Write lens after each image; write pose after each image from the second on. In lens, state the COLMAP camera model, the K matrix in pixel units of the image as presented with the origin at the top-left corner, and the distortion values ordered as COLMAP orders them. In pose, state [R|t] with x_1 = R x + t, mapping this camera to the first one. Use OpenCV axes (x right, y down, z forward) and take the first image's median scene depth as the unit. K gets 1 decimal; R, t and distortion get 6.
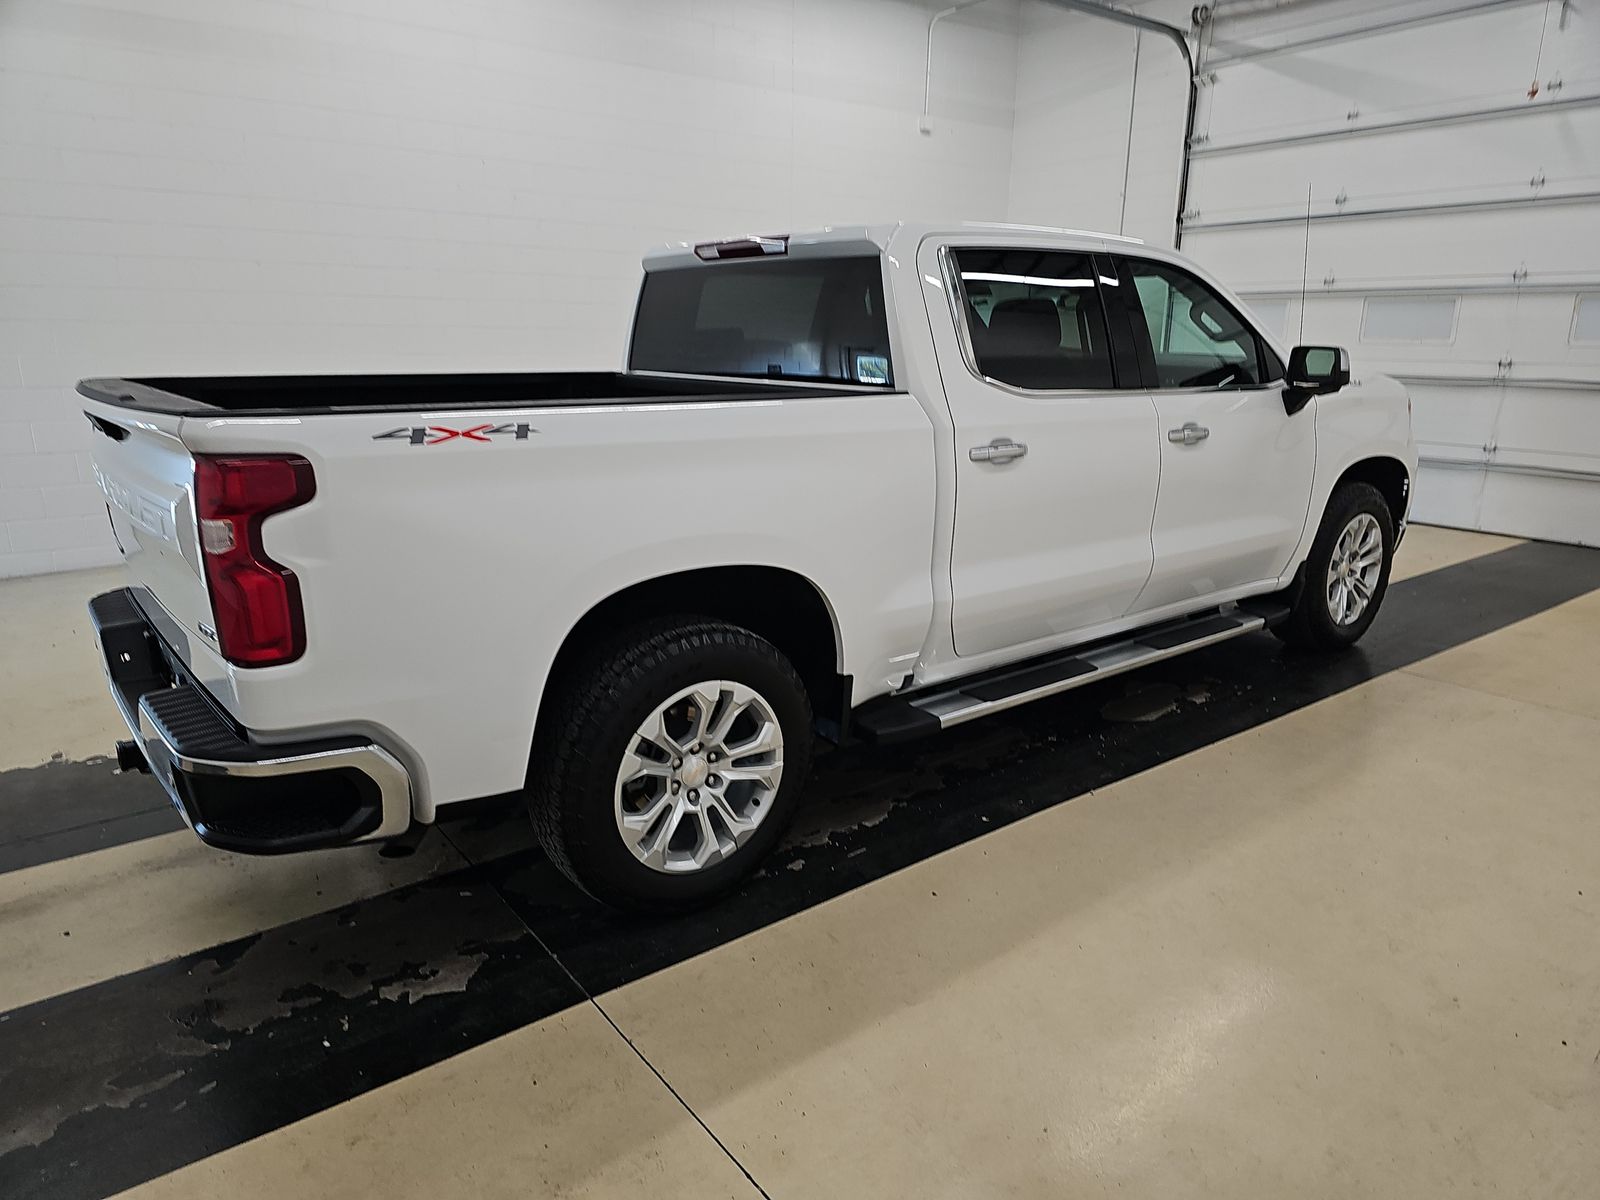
lens RADIAL K [[1037.8, 0, 800.0], [0, 1037.8, 600.0], [0, 0, 1]] dist [0.040300, -0.030805]
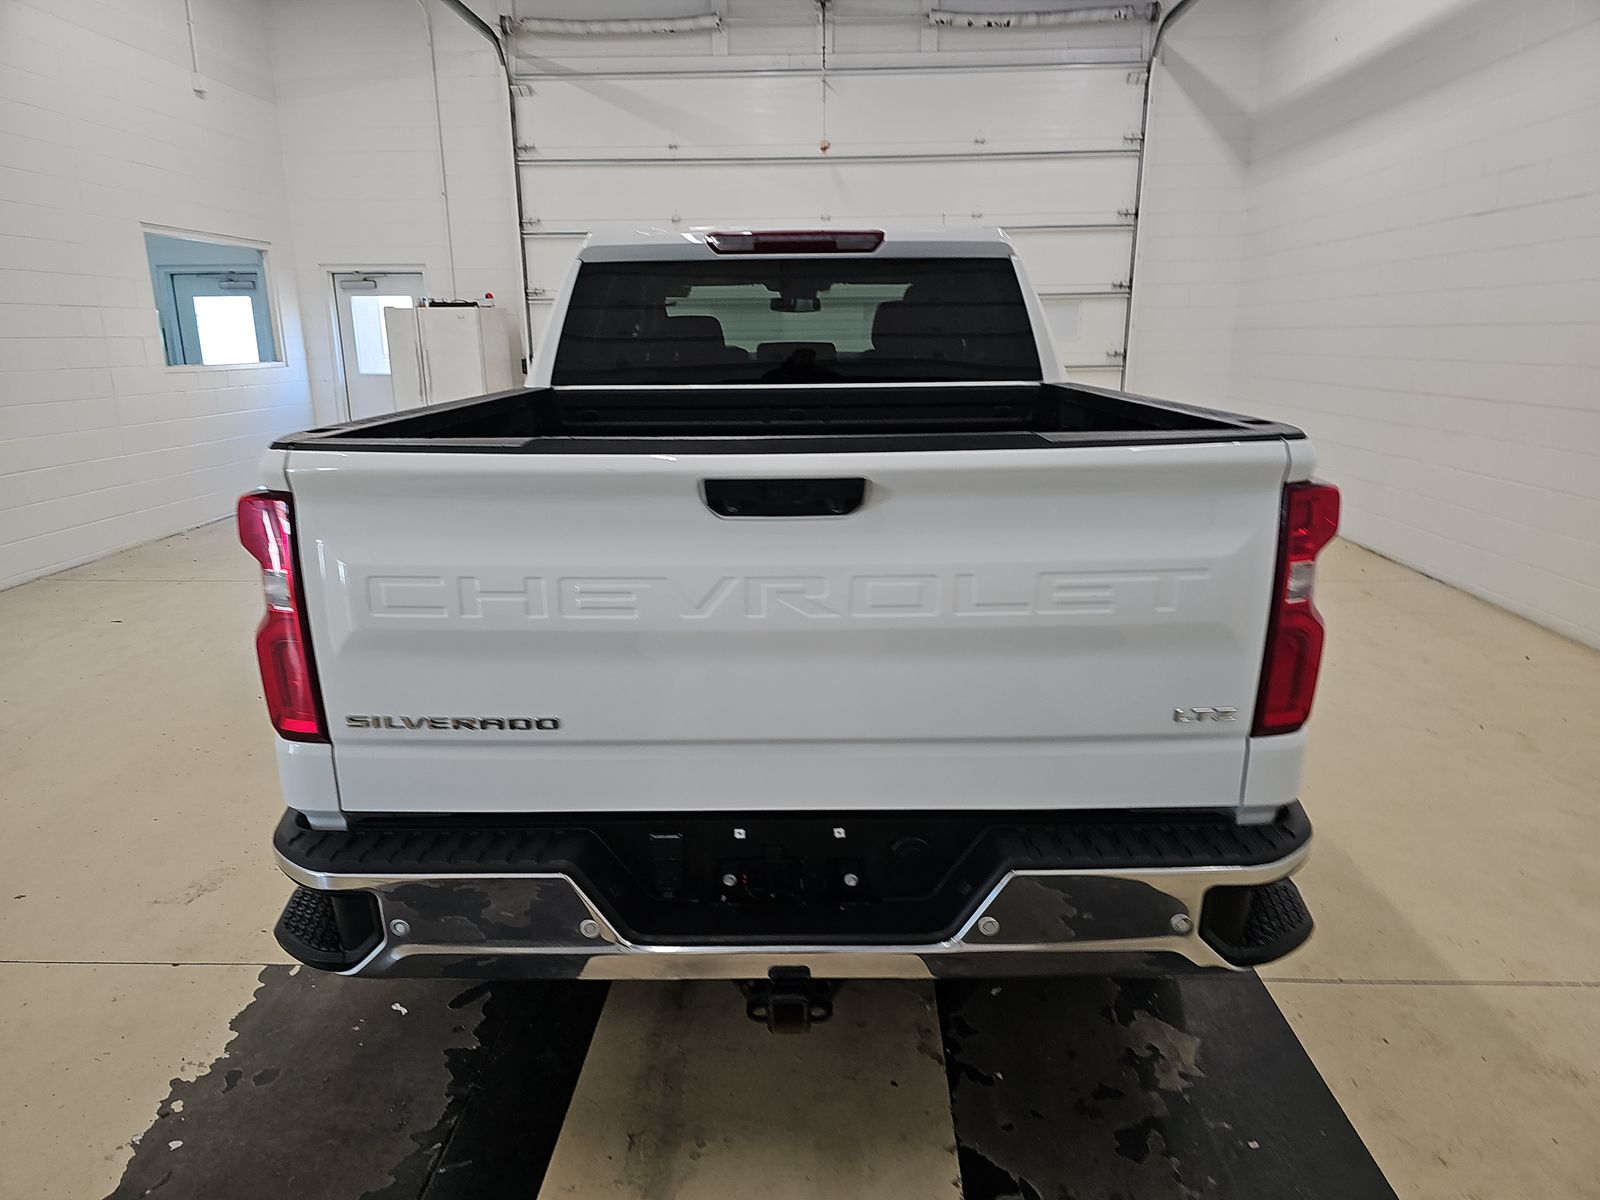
lens RADIAL K [[1037.8, 0, 800.0], [0, 1037.8, 600.0], [0, 0, 1]] dist [0.040300, -0.030805]
pose [[0.636231, -0.203948, 0.744054, -0.345794], [0.206469, 0.974259, 0.090499, -0.048831], [-0.743358, 0.096046, 0.661962, 0.181939]]
